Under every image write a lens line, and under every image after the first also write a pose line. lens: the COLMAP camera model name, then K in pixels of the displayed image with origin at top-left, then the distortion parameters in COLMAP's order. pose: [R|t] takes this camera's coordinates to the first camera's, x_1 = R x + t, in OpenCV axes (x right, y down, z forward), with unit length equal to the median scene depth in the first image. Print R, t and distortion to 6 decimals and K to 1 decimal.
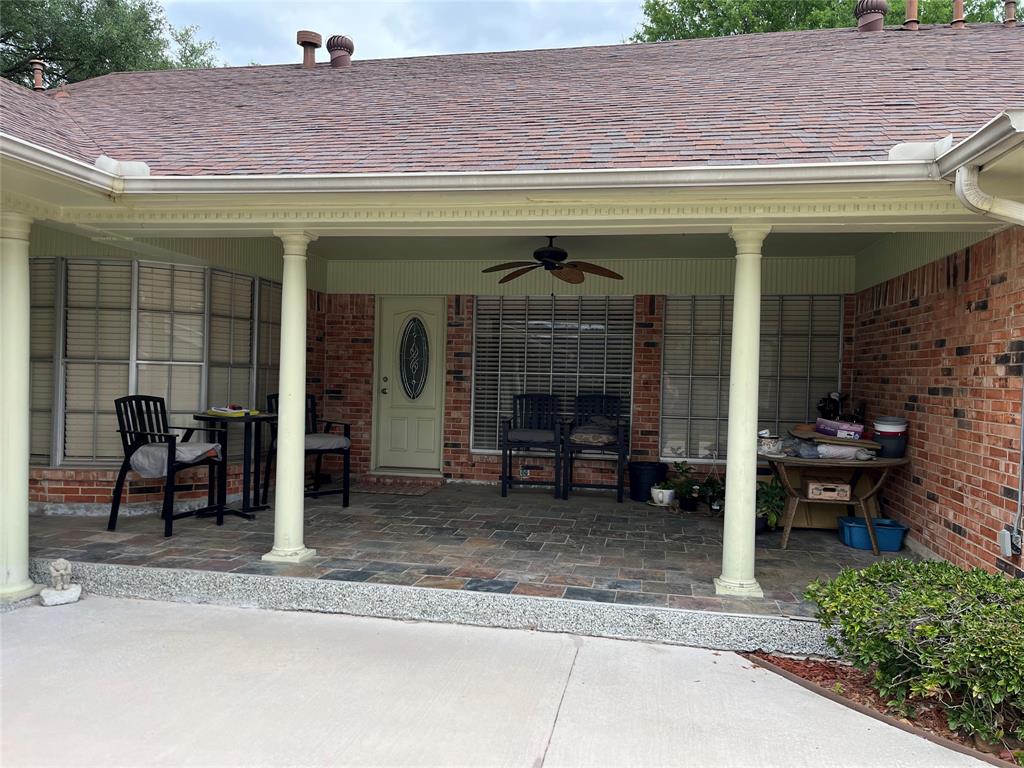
lens RADIAL K [[784.0, 0, 509.1], [0, 784.0, 380.6], [0, 0, 1]] dist [0.049432, -0.018137]
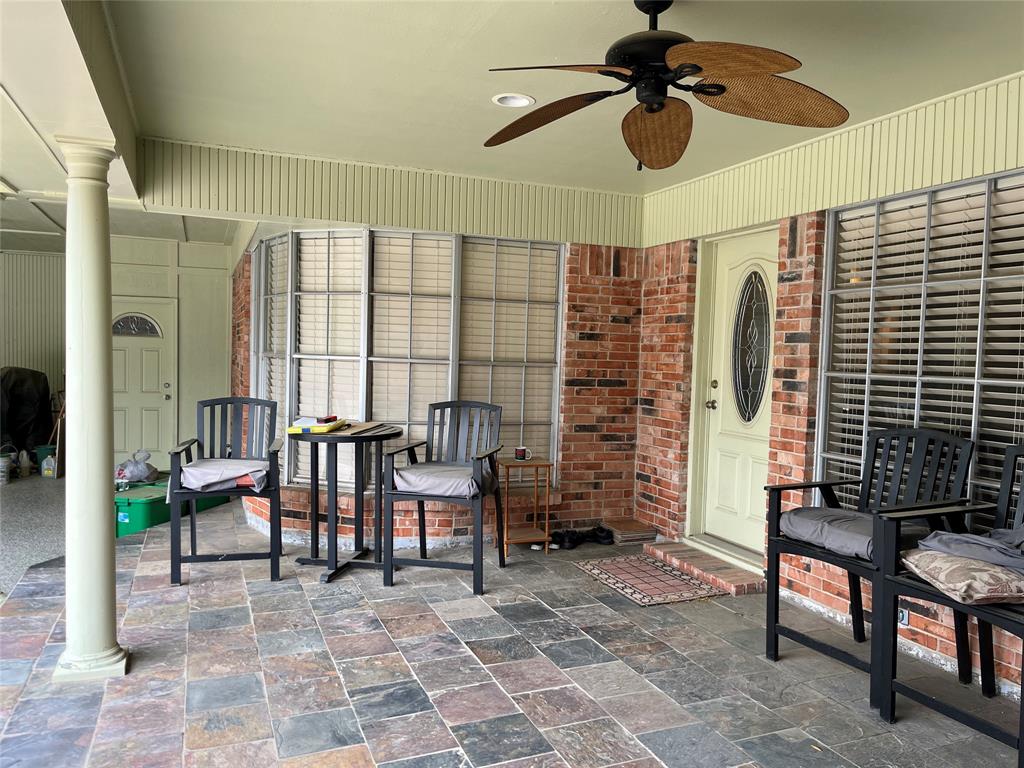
lens RADIAL K [[784.0, 0, 517.1], [0, 784.0, 385.3], [0, 0, 1]] dist [0.049432, -0.018137]
pose [[0.543163, 0.027818, -0.839166, 0.258470], [-0.019792, 0.999598, 0.020325, -0.010165], [0.839394, 0.005569, 0.543495, 0.583958]]
